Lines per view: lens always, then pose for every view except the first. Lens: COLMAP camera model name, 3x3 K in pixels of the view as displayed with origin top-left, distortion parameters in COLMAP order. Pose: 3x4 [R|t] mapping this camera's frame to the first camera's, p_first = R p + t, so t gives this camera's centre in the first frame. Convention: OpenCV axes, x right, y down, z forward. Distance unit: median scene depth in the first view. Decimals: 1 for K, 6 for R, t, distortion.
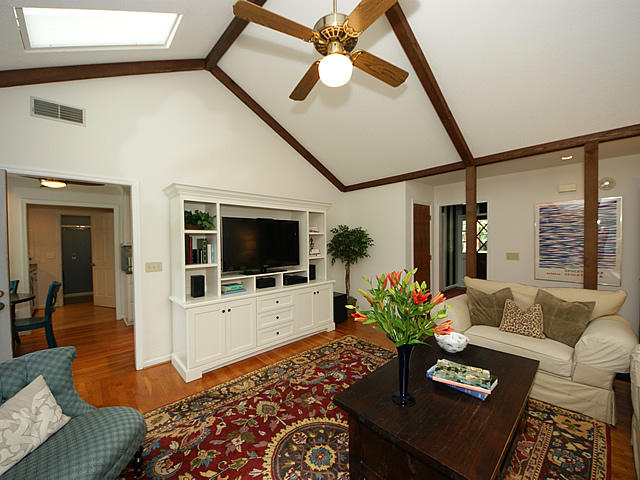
lens RADIAL K [[257.7, 0, 317.9], [0, 257.7, 246.0], [0, 0, 1]] dist [-0.002635, -0.000794]
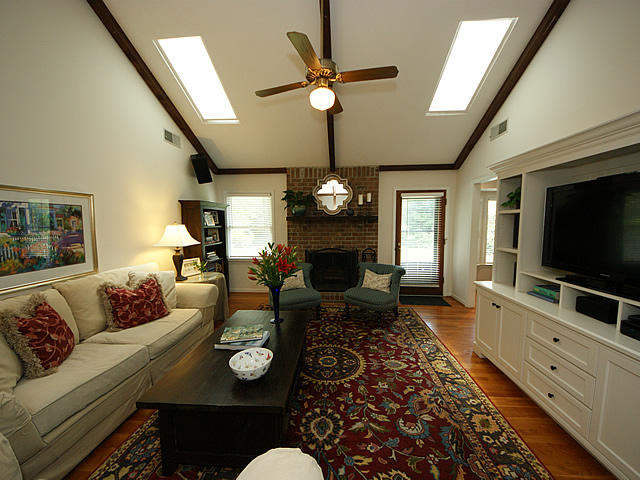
lens RADIAL K [[257.7, 0, 319.3], [0, 257.7, 242.3], [0, 0, 1]] dist [-0.002635, -0.000794]
pose [[-0.734798, 0.064481, -0.675214, 0.746279], [-0.002346, 0.995224, 0.097593, -0.039498], [0.678282, 0.073295, -0.731137, 1.443784]]
